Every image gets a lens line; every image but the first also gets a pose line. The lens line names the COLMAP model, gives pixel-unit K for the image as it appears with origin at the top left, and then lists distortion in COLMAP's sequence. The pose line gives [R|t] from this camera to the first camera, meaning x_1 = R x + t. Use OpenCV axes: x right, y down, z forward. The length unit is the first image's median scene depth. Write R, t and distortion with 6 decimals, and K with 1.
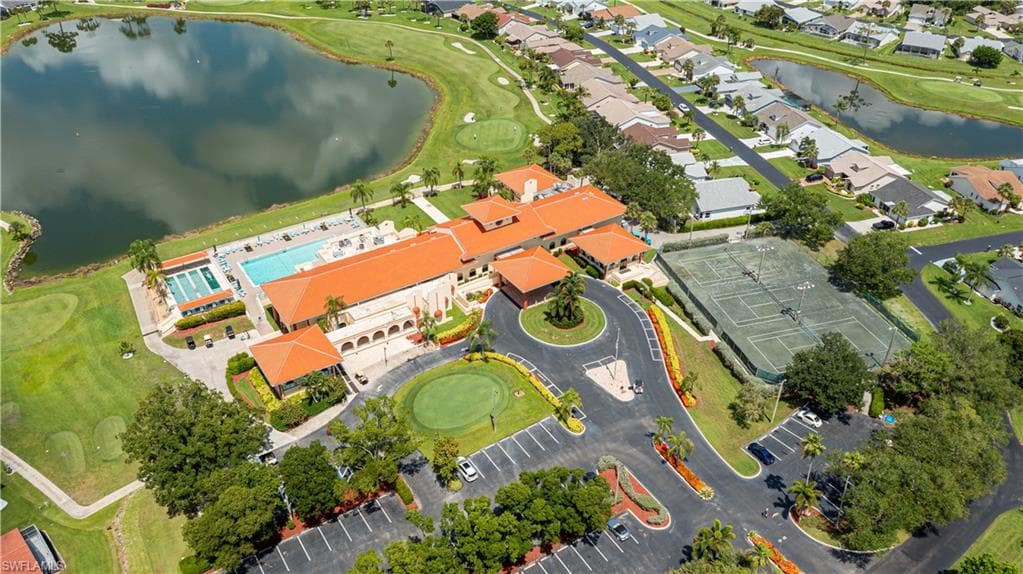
lens RADIAL K [[832.2, 0, 511.5], [0, 832.2, 287.0], [0, 0, 1]] dist [-0.000976, -0.000990]
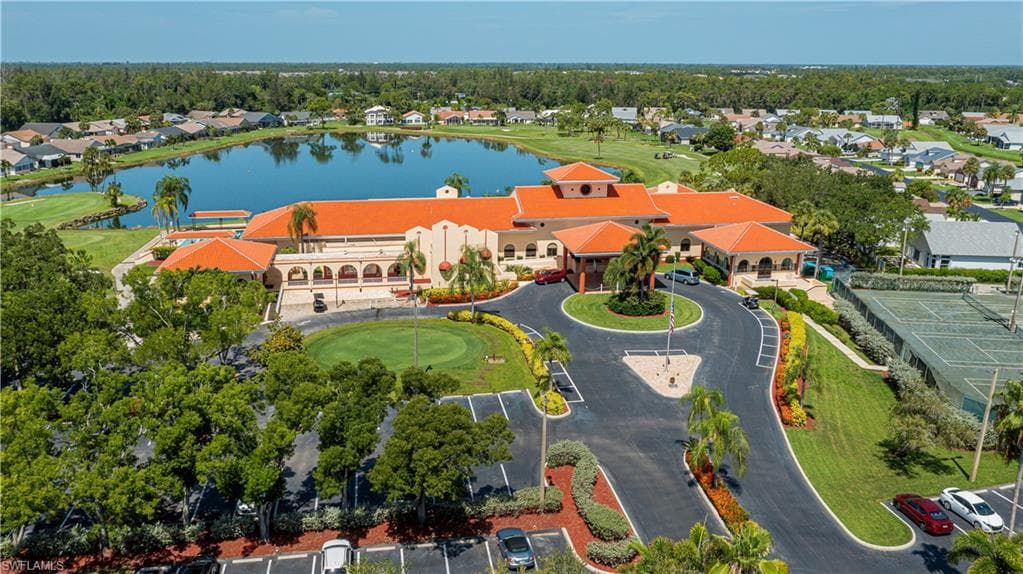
lens RADIAL K [[832.2, 0, 511.5], [0, 832.2, 287.0], [0, 0, 1]] dist [-0.000976, -0.000990]
pose [[0.919058, 0.119893, -0.375443, 0.208679], [-0.235573, 0.930822, -0.279421, 0.216463], [0.315970, 0.345248, 0.883723, 0.426088]]
